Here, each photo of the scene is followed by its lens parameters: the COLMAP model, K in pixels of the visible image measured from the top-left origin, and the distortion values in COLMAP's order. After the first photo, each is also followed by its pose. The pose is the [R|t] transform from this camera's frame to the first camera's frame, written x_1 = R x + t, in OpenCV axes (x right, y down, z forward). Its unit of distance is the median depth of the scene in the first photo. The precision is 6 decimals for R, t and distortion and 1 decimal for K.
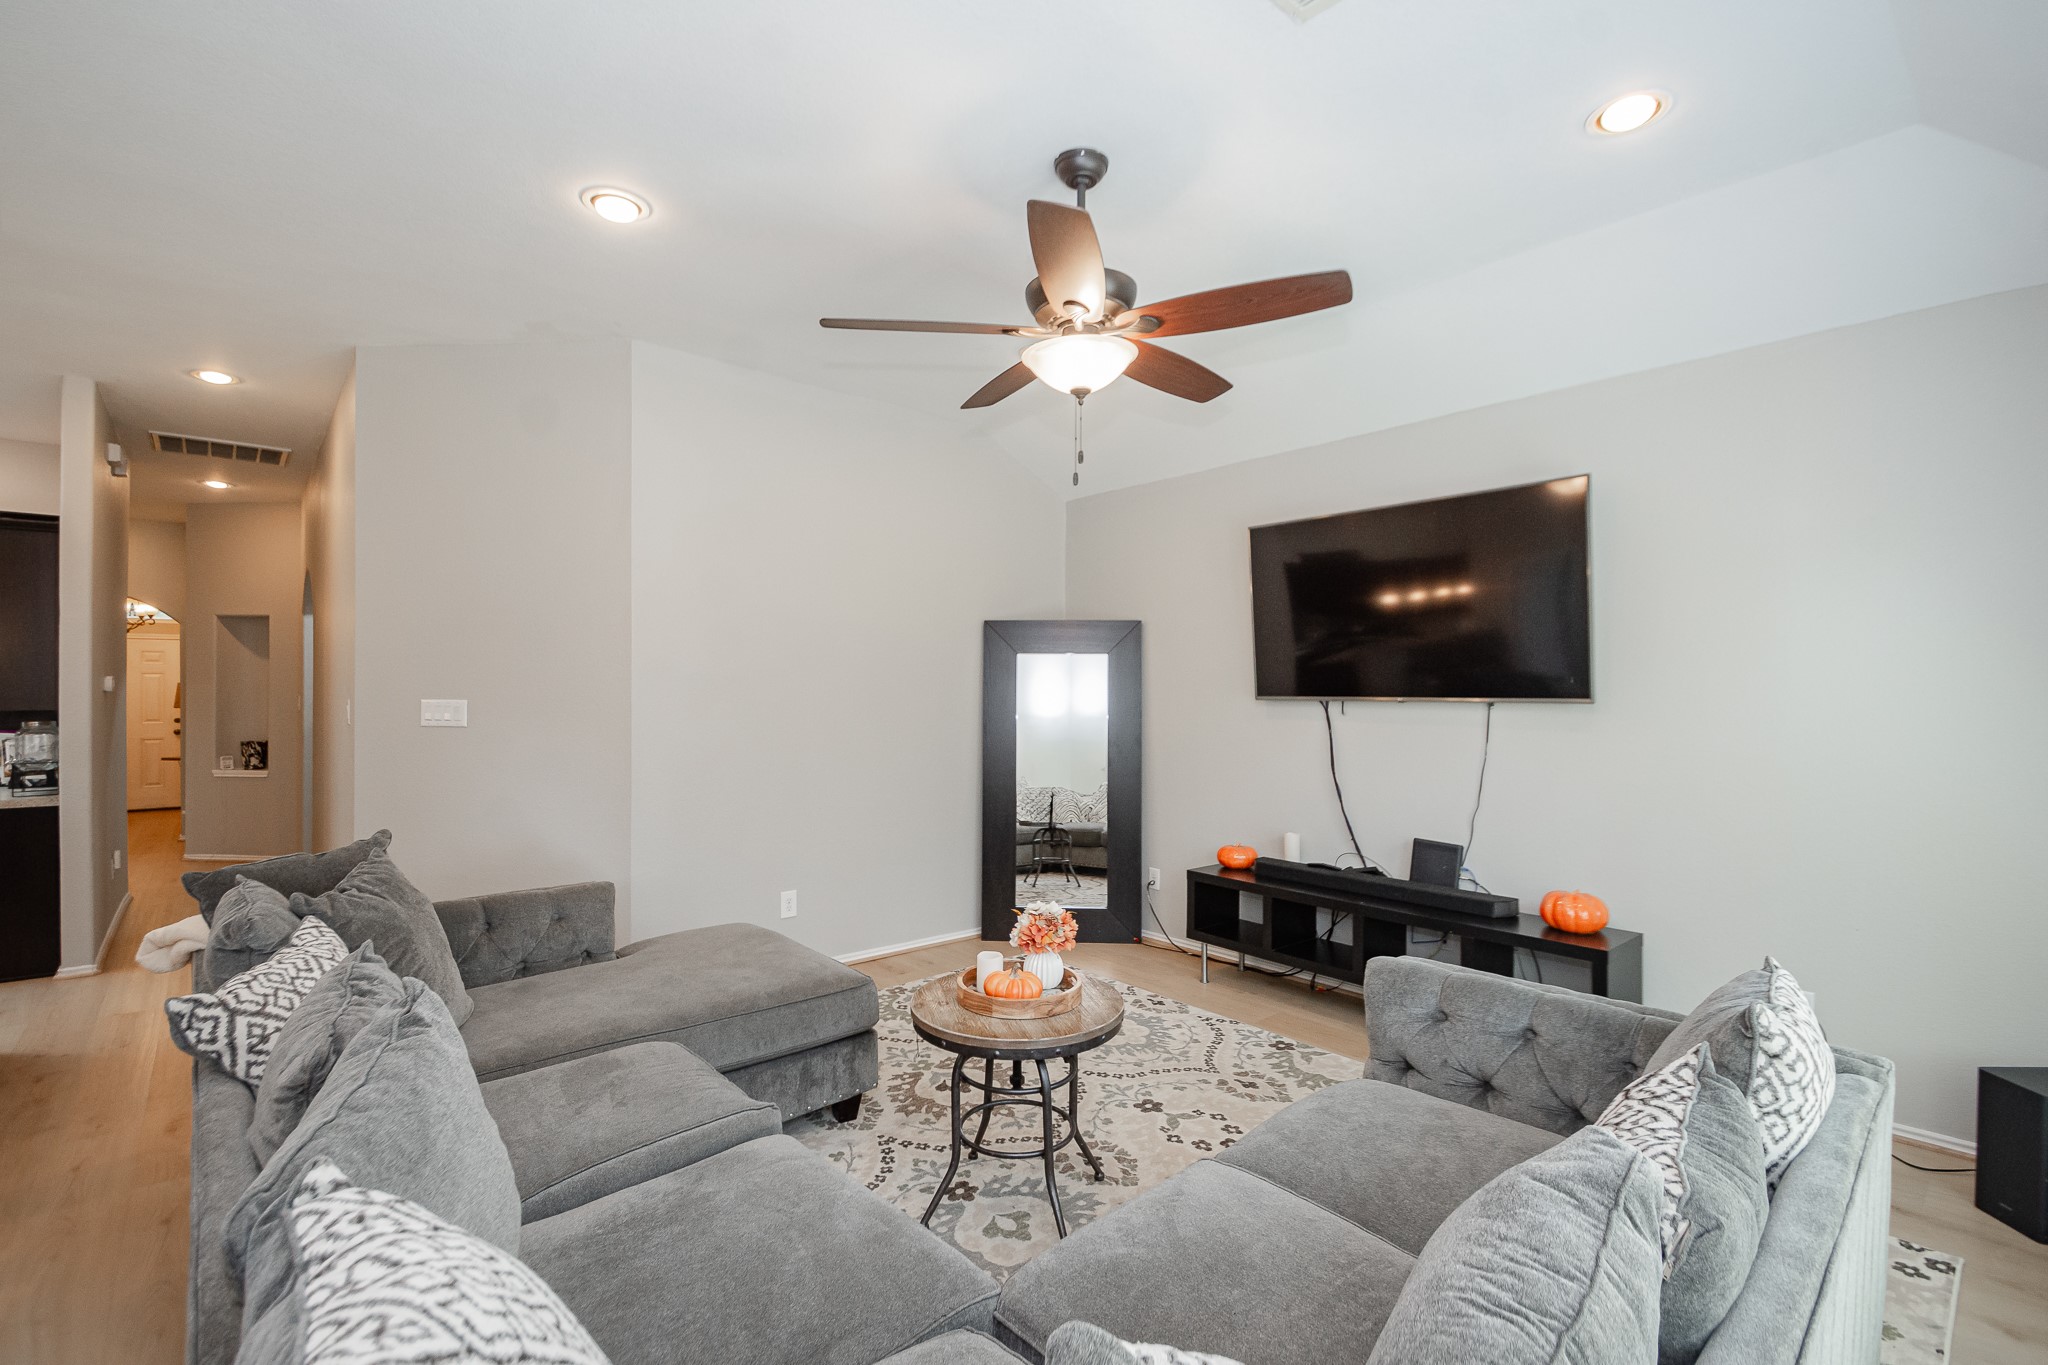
lens RADIAL K [[935.4, 0, 1009.2], [0, 935.4, 688.2], [0, 0, 1]] dist [0.002895, -0.009770]
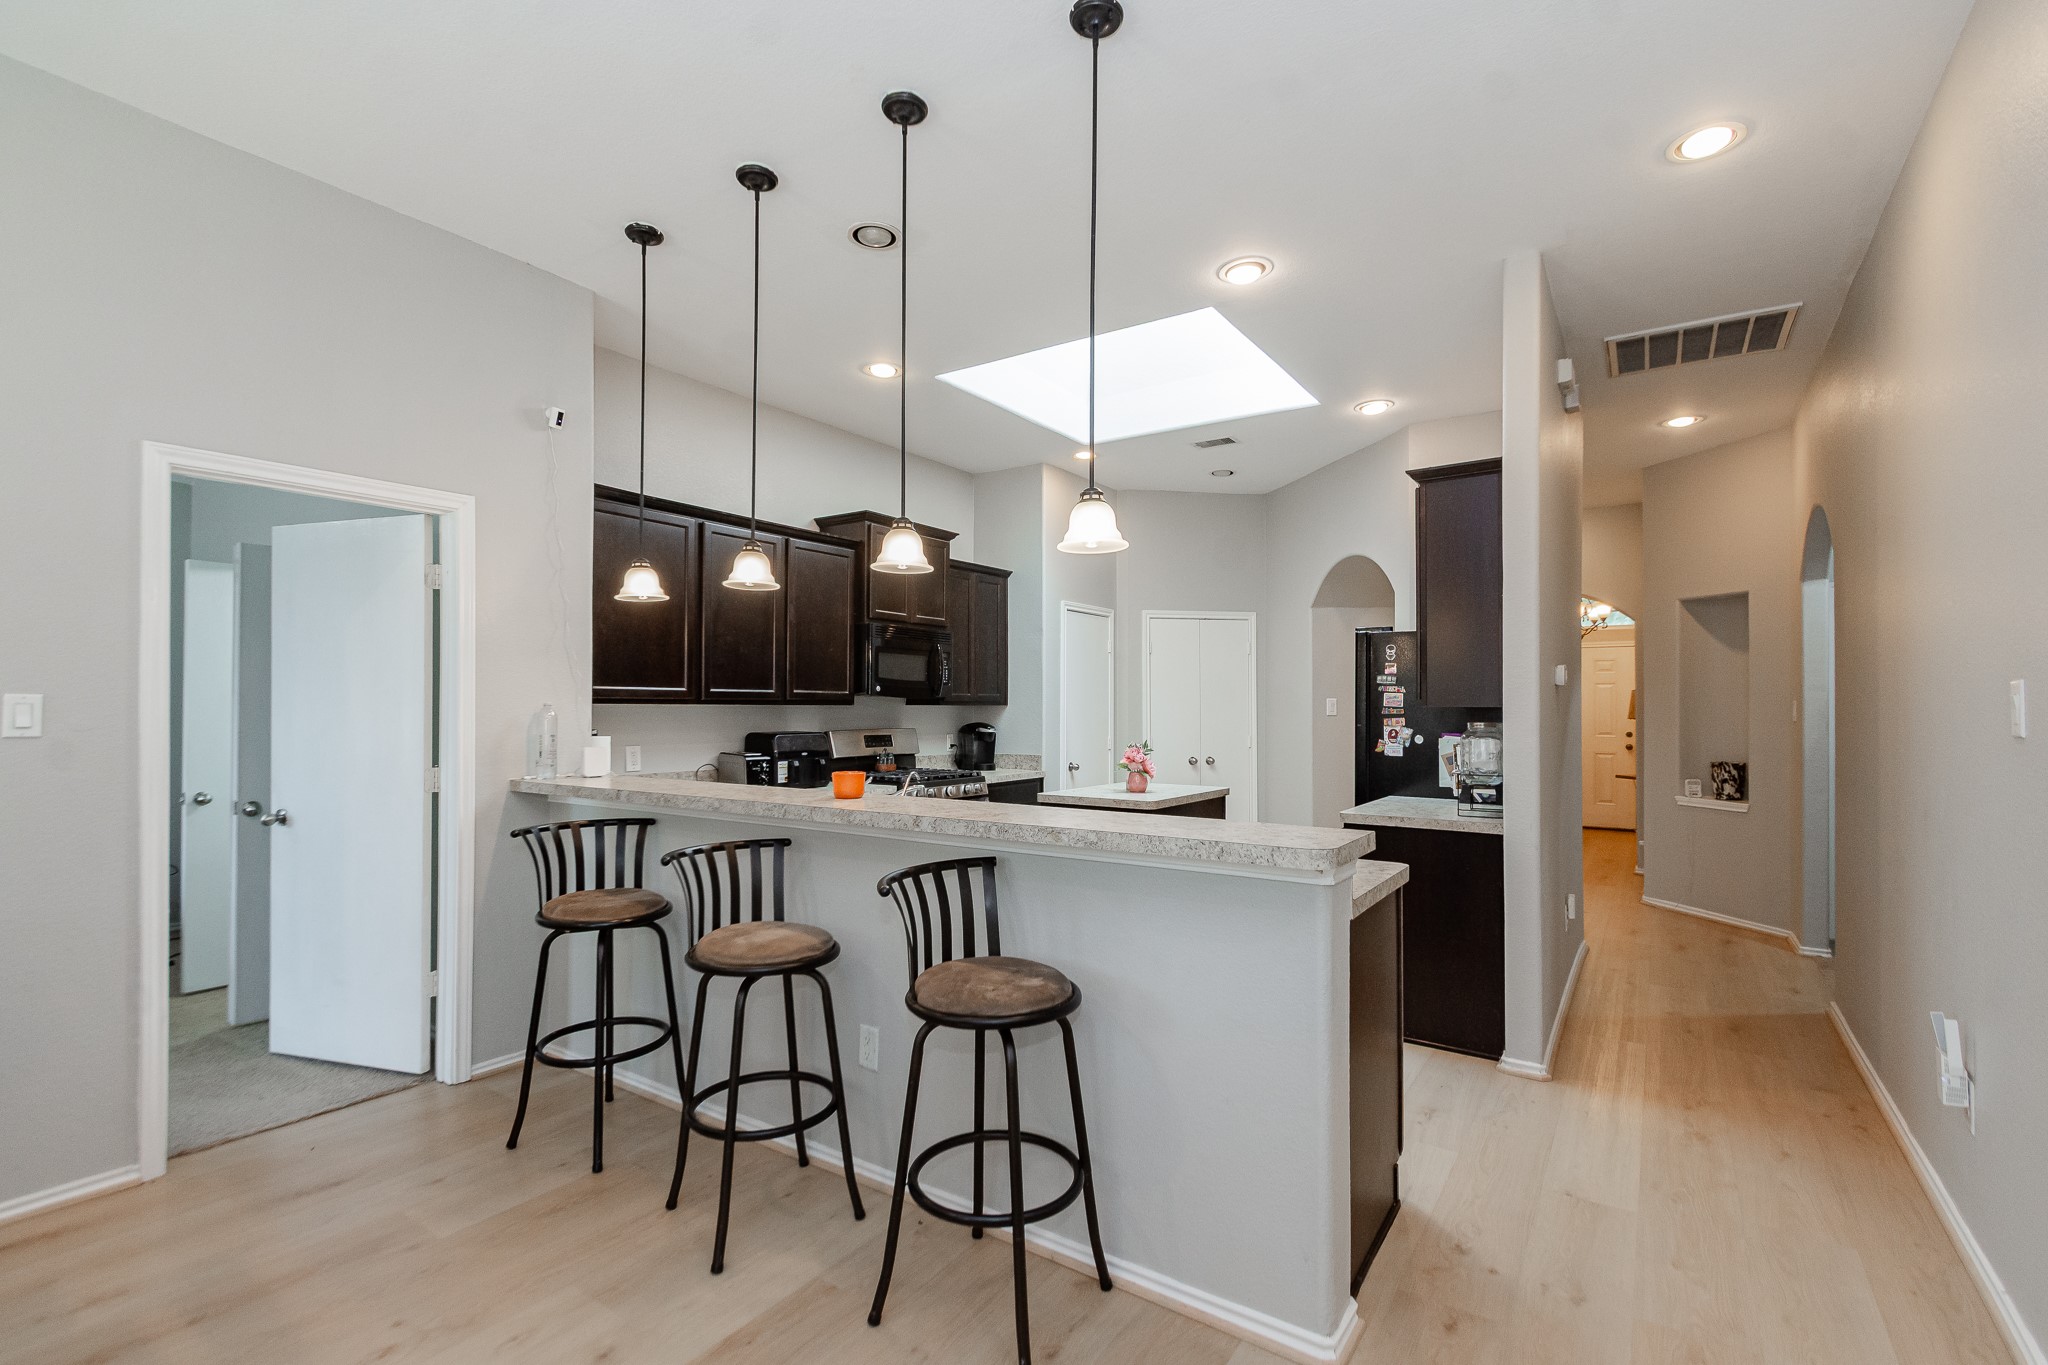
lens RADIAL K [[935.4, 0, 1009.2], [0, 935.4, 688.2], [0, 0, 1]] dist [0.002895, -0.009770]
pose [[0.259057, -0.016862, -0.965715, -0.279948], [-0.006294, 0.999797, -0.019146, 0.018046], [0.965842, 0.011038, 0.258898, 0.295437]]
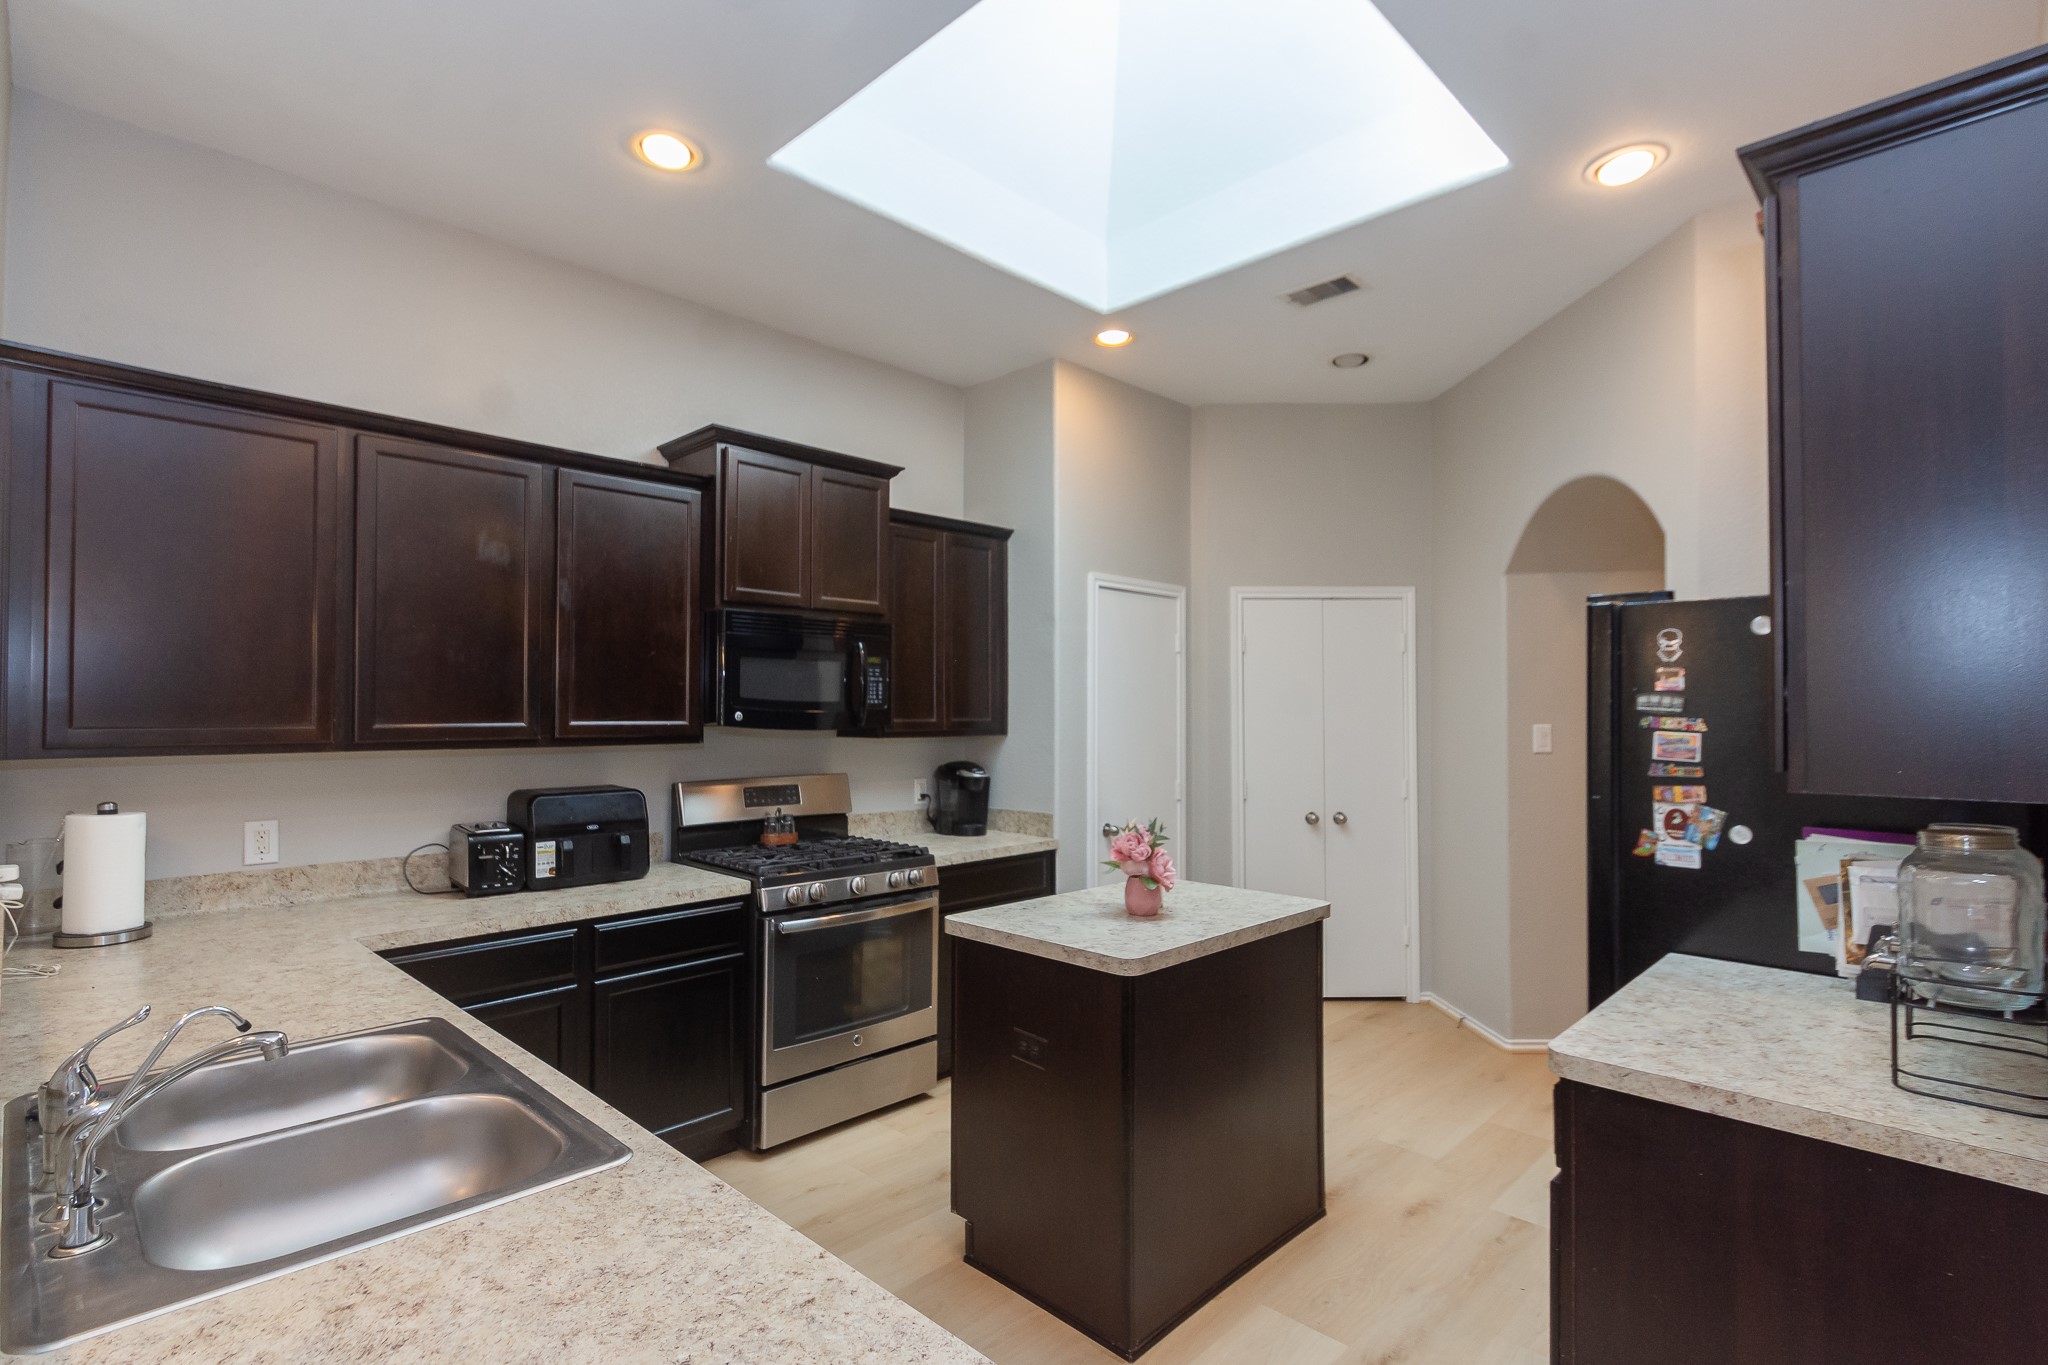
lens RADIAL K [[982.9, 0, 1009.4], [0, 982.9, 694.9], [0, 0, 1]] dist [0.003832, 0.000033]
pose [[0.089626, -0.014474, -0.995870, -0.552714], [-0.004432, 0.999879, -0.014931, 0.000083], [0.995966, 0.005751, 0.089551, 0.486369]]
